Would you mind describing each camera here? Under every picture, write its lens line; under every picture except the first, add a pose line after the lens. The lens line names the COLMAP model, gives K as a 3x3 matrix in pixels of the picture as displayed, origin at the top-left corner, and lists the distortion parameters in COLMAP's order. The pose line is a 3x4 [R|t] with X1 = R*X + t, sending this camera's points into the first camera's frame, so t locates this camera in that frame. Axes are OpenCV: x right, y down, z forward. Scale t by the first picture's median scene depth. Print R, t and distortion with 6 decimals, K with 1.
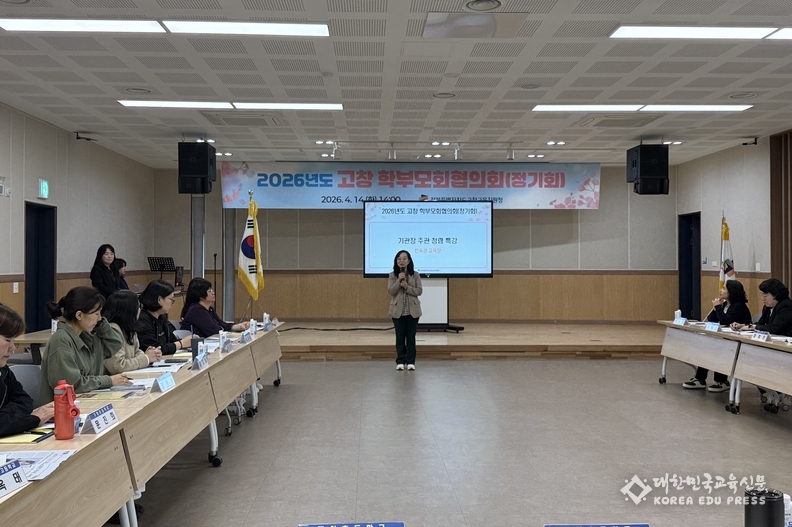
lens RADIAL K [[802.5, 0, 396.0], [0, 802.5, 263.5], [0, 0, 1]] dist [-0.001991, 0.001666]
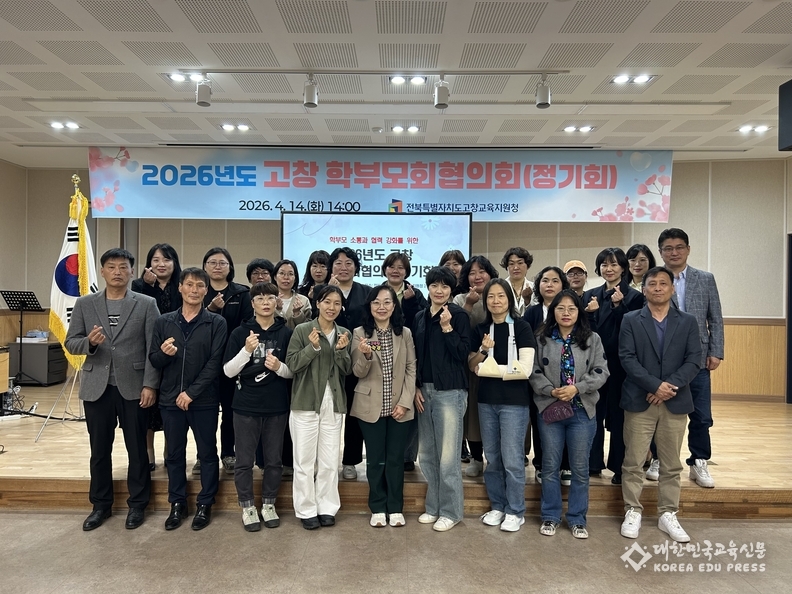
lens RADIAL K [[596.0, 0, 396.0], [0, 596.0, 297.0], [0, 0, 1]] dist [-0.000270, -0.002251]
pose [[0.999018, 0.010420, -0.043069, 0.056274], [-0.010320, 0.999943, 0.002552, -0.007643], [0.043093, -0.002105, 0.999069, 0.519373]]
